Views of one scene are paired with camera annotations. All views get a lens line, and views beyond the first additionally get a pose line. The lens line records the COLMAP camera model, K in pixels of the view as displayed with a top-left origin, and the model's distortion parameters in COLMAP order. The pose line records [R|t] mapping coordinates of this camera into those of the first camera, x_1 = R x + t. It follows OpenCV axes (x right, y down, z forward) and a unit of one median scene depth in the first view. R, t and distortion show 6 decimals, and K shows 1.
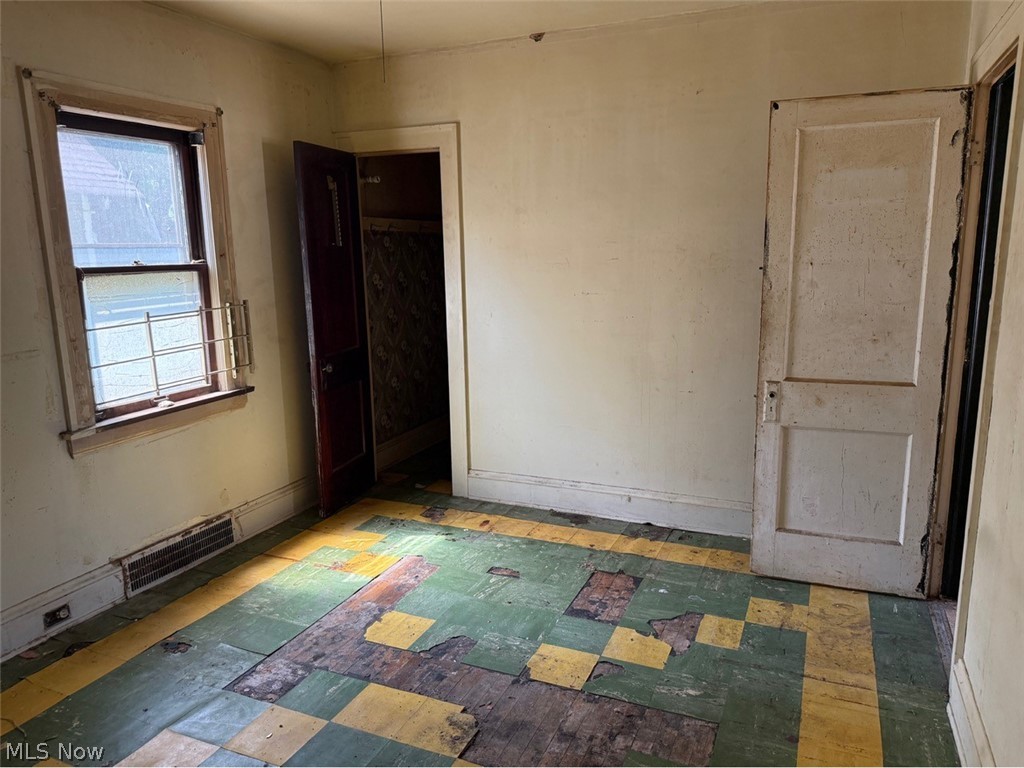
lens RADIAL K [[722.5, 0, 512.1], [0, 722.5, 383.9], [0, 0, 1]] dist [0.041095, -0.007853]
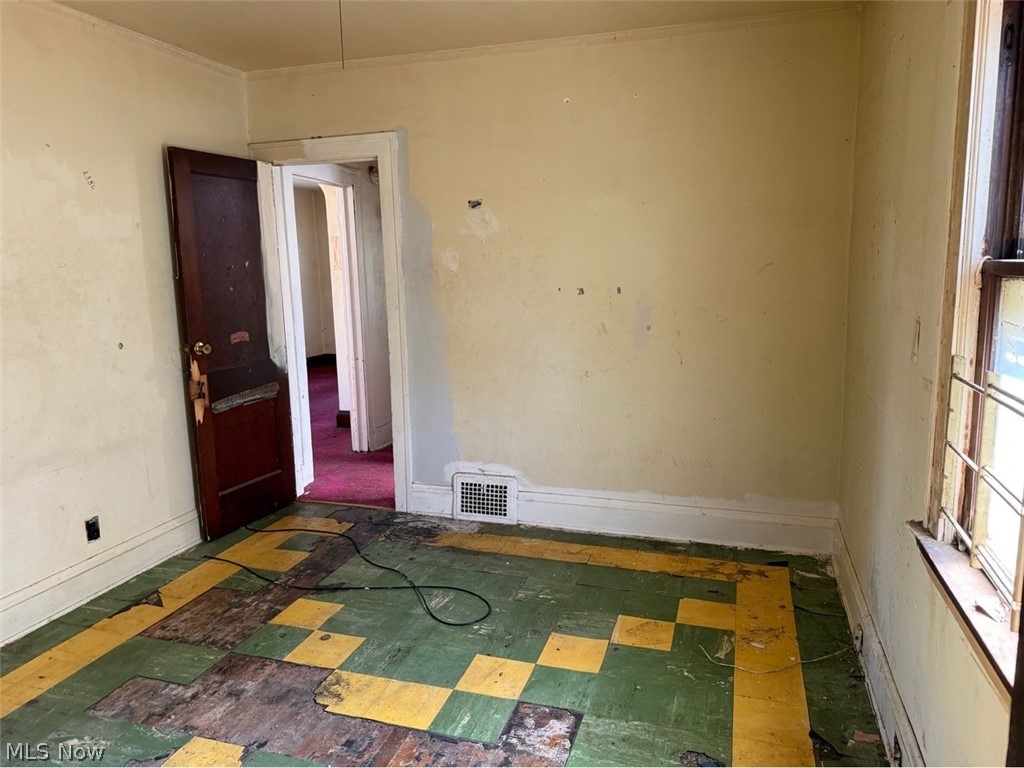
lens RADIAL K [[722.5, 0, 510.4], [0, 722.5, 382.2], [0, 0, 1]] dist [0.041095, -0.007853]
pose [[-0.992854, 0.066907, -0.098817, -0.246403], [0.028627, 0.937400, 0.347075, -0.321552], [0.115853, 0.341766, -0.932617, 1.780226]]
